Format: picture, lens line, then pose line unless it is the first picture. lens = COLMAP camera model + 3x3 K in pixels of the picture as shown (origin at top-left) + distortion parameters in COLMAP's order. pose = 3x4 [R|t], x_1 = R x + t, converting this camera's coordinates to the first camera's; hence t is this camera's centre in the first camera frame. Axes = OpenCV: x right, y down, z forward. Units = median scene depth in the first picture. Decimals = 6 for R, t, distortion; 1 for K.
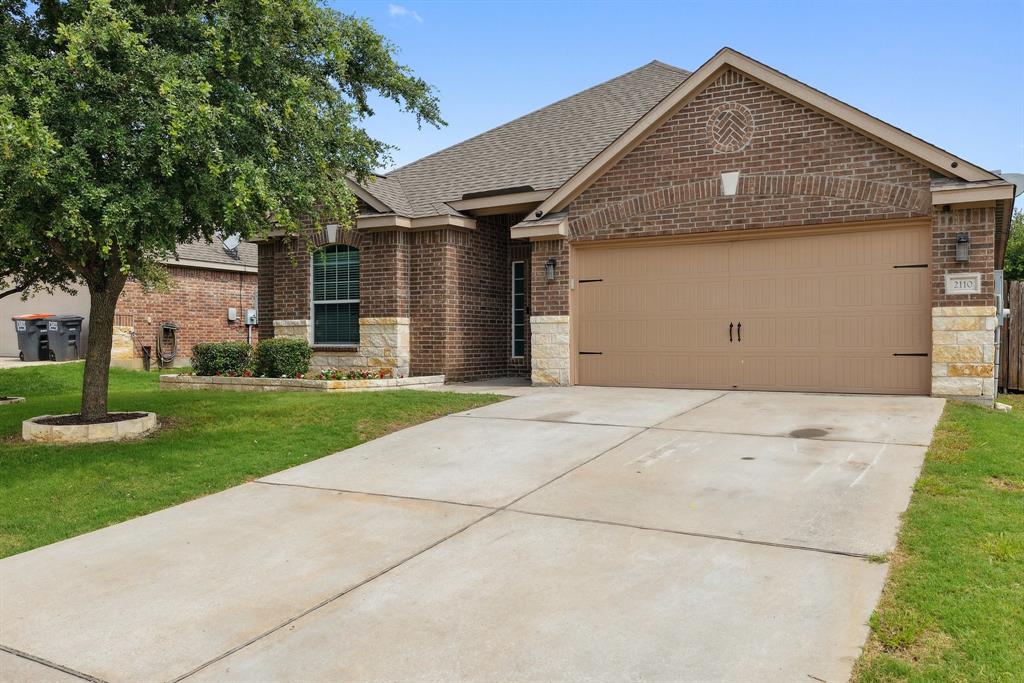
lens RADIAL K [[821.3, 0, 512.0], [0, 821.3, 342.9], [0, 0, 1]] dist [-0.004675, -0.005828]
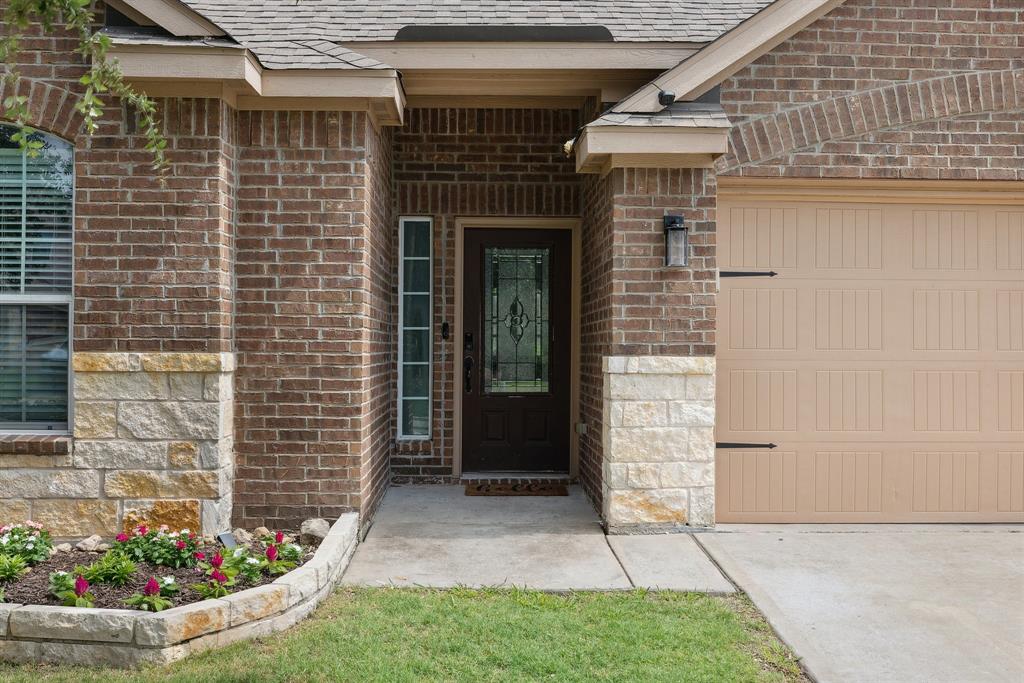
lens RADIAL K [[1009.3, 0, 515.1], [0, 1009.3, 343.1], [0, 0, 1]] dist [-0.009057, -0.014237]
pose [[0.843646, 0.008882, 0.536827, -0.297908], [-0.007304, 0.999960, -0.005065, -0.038730], [-0.536850, 0.000351, 0.843677, 0.662589]]
